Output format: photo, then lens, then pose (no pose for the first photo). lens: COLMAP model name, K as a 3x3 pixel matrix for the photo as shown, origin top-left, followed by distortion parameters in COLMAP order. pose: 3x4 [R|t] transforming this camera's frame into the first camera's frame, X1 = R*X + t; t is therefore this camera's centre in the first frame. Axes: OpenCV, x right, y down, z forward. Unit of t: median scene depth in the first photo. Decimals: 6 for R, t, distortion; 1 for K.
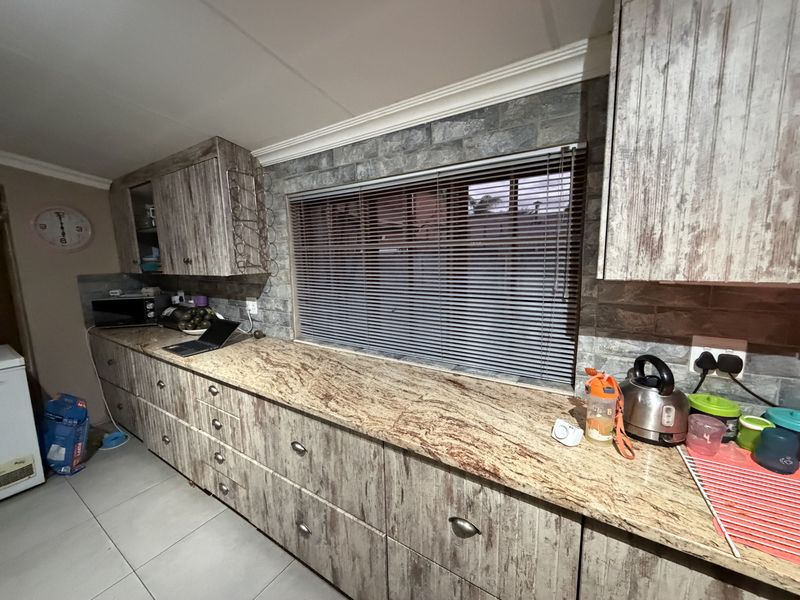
lens RADIAL K [[318.2, 0, 399.7], [0, 318.2, 300.9], [0, 0, 1]] dist [-0.001158, 0.000061]
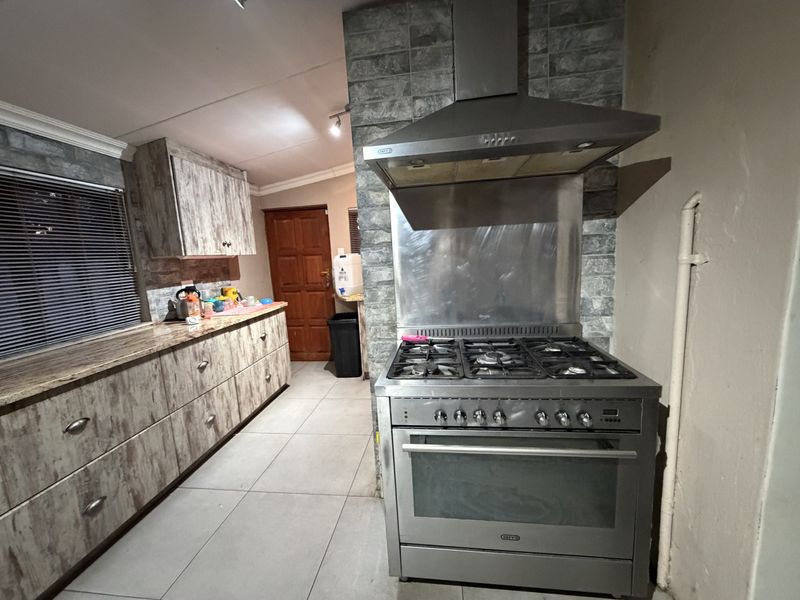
lens RADIAL K [[318.2, 0, 399.0], [0, 318.2, 299.0], [0, 0, 1]] dist [-0.001158, 0.000061]
pose [[-0.435711, -0.087387, 0.895834, -2.149011], [0.189116, 0.964171, 0.186035, 0.103829], [-0.879995, 0.250474, -0.403574, 0.535920]]
